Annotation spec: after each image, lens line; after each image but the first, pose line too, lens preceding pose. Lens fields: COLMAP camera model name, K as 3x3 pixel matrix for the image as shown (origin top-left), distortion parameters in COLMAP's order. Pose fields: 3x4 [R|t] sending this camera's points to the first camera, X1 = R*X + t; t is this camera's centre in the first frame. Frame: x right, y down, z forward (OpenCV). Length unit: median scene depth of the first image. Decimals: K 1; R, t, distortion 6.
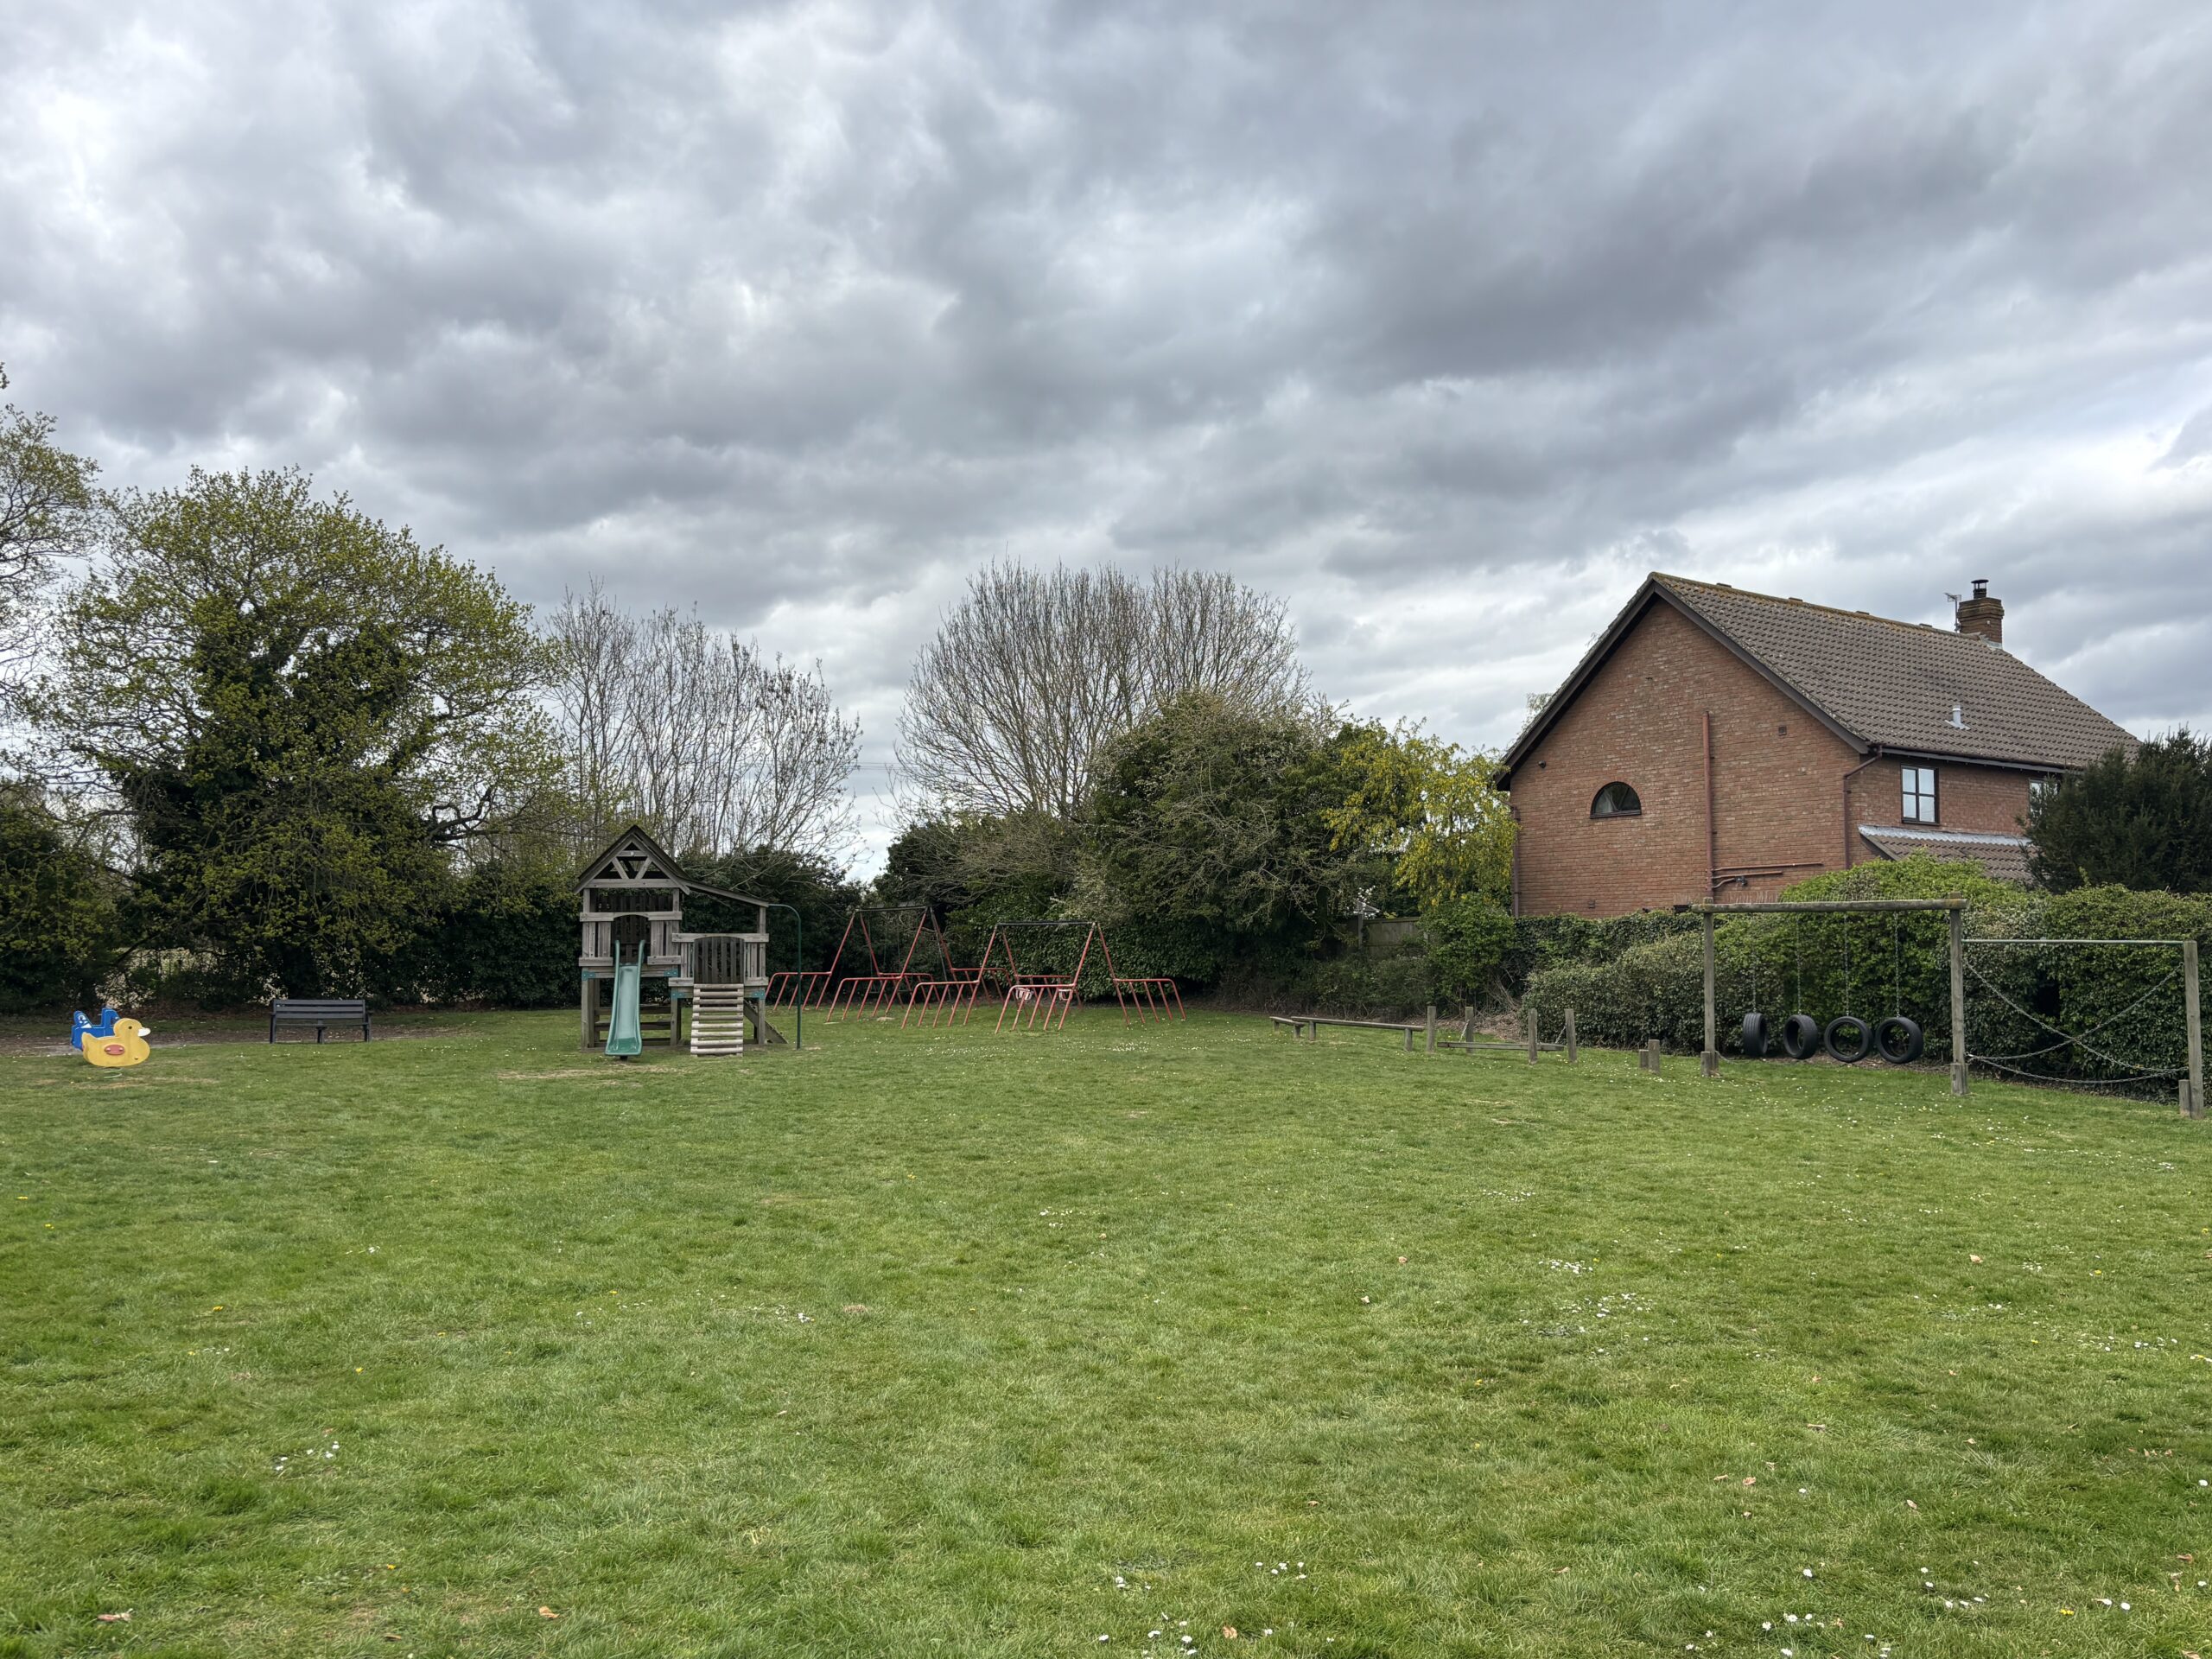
lens RADIAL K [[1711.7, 0, 1108.3], [0, 1711.7, 835.6], [0, 0, 1]] dist [-0.000385, -0.008421]
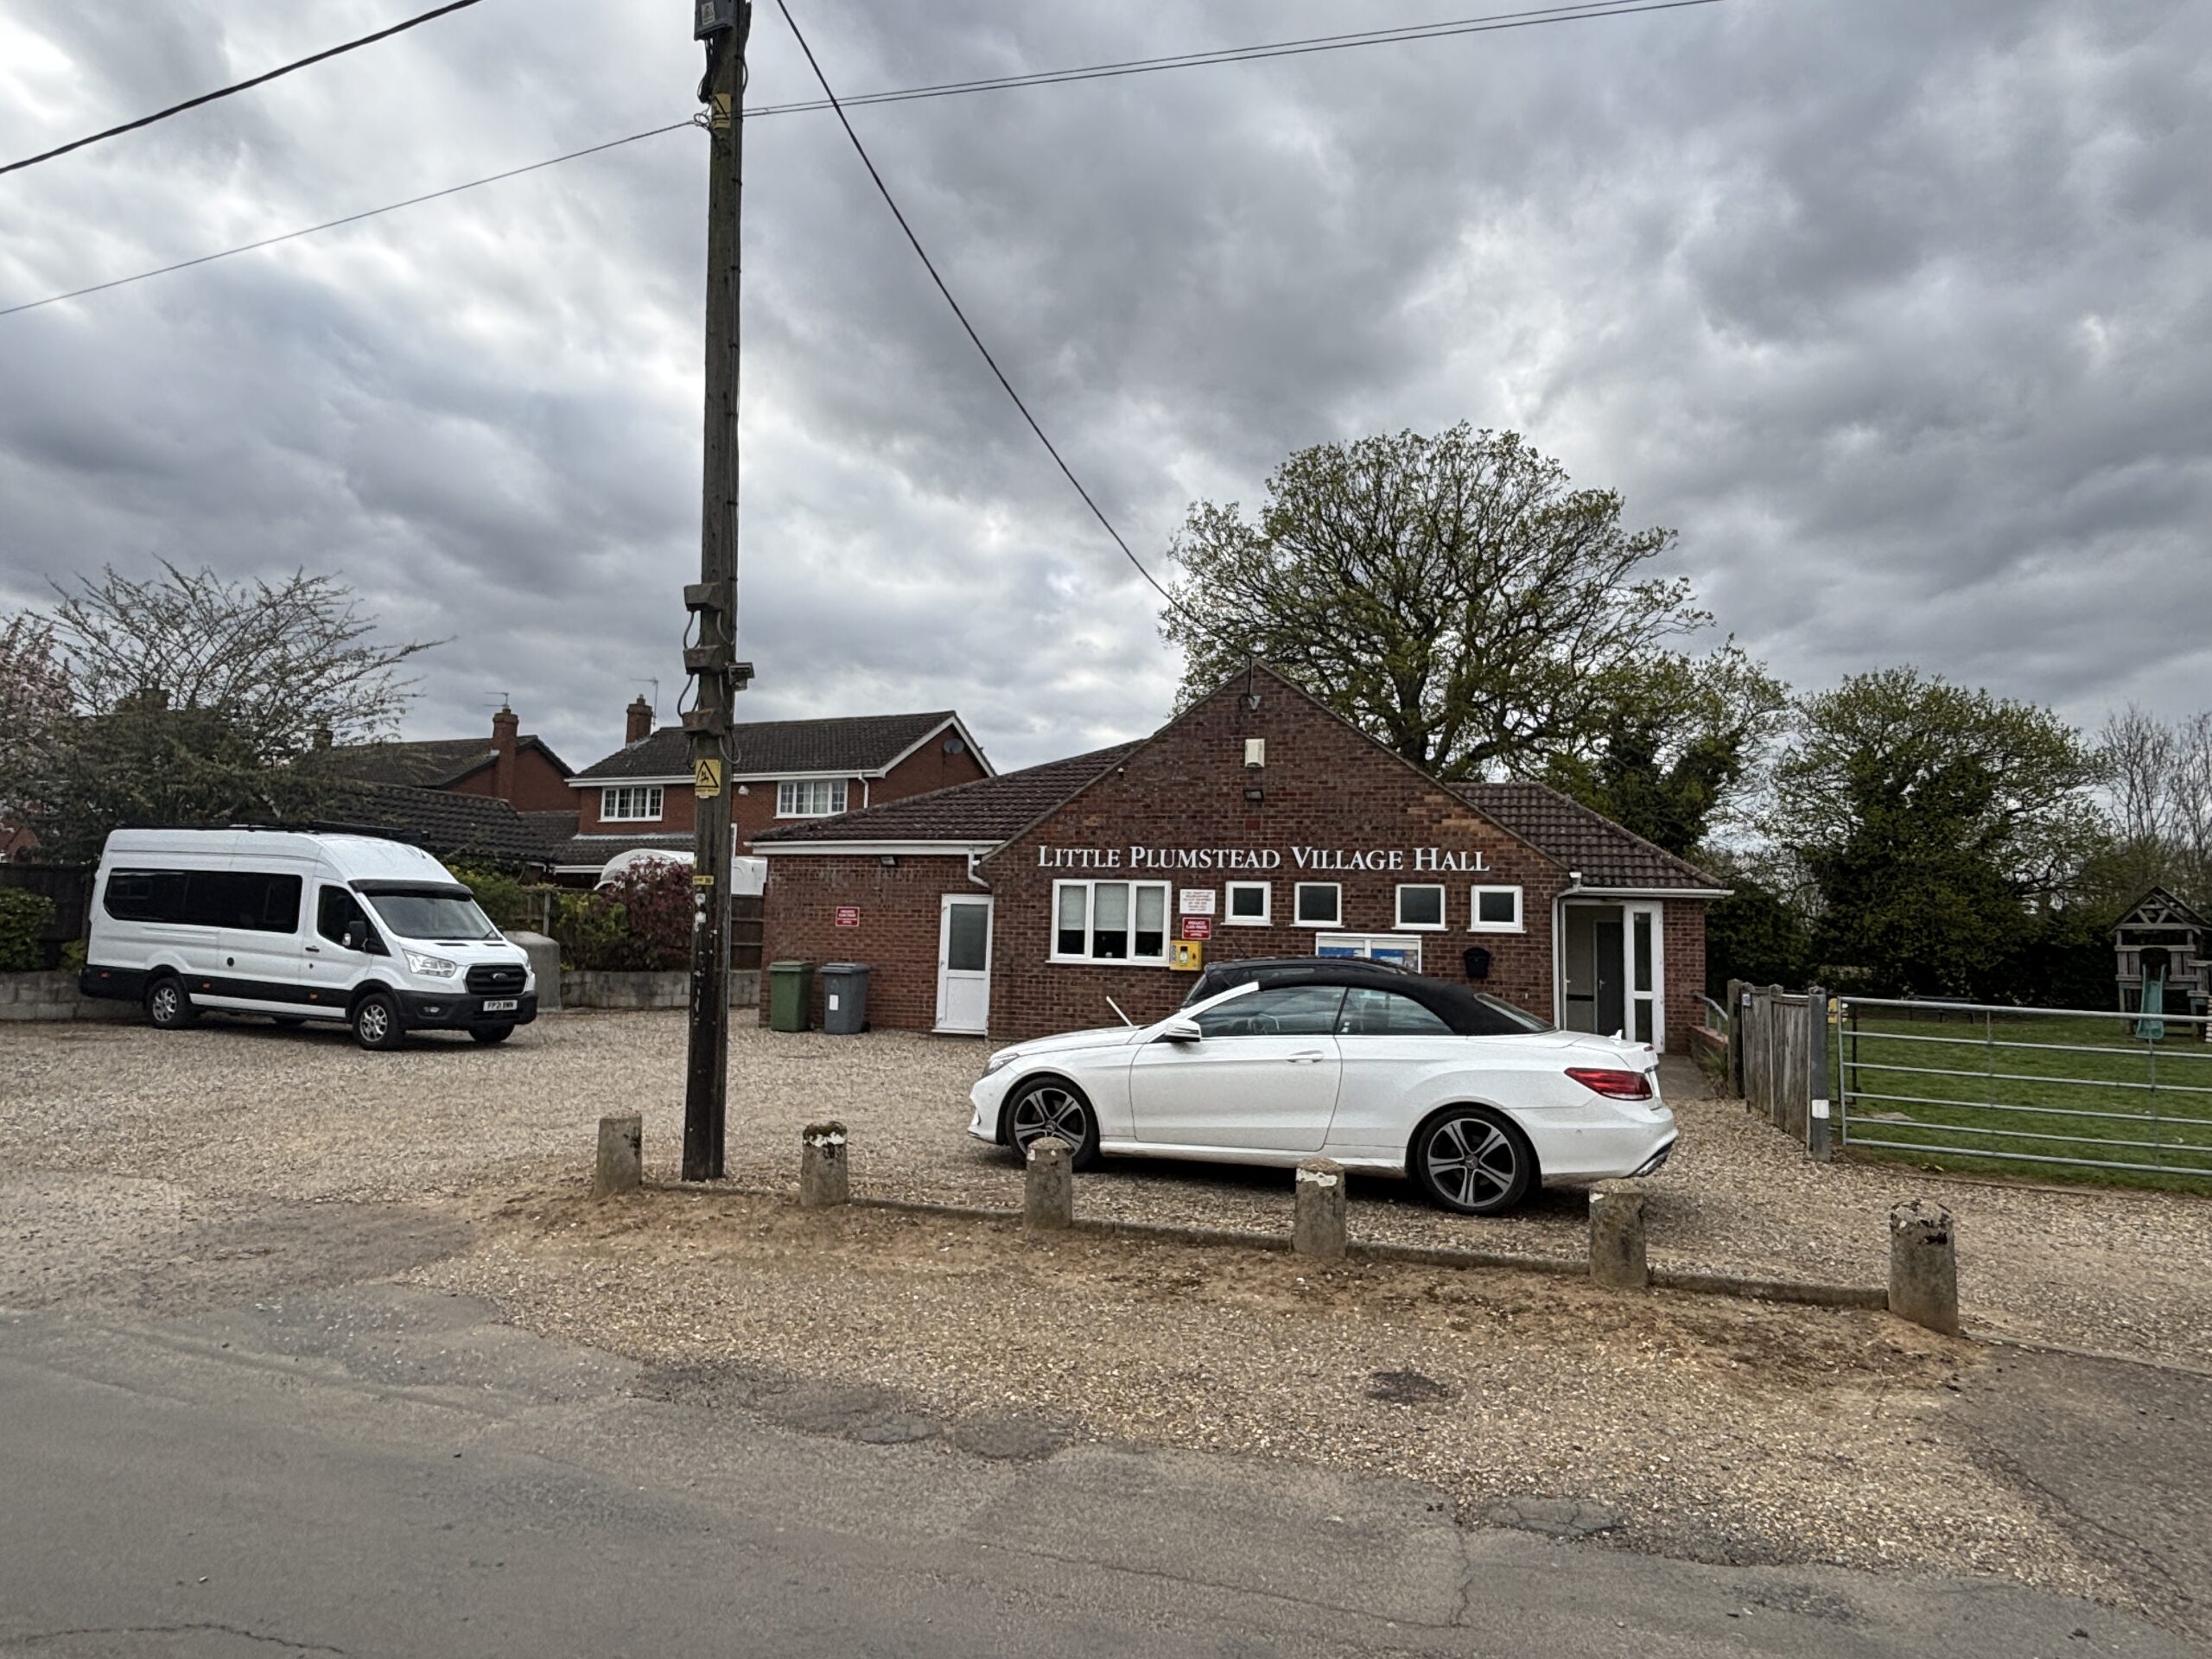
lens RADIAL K [[1489.0, 0, 1109.4], [0, 1489.0, 820.9], [0, 0, 1]] dist [0.002855, -0.002283]
pose [[0.590657, -0.054271, -0.805096, 0.207436], [0.025482, 0.998493, -0.048613, -0.020817], [0.806521, 0.008198, 0.591149, -0.443250]]
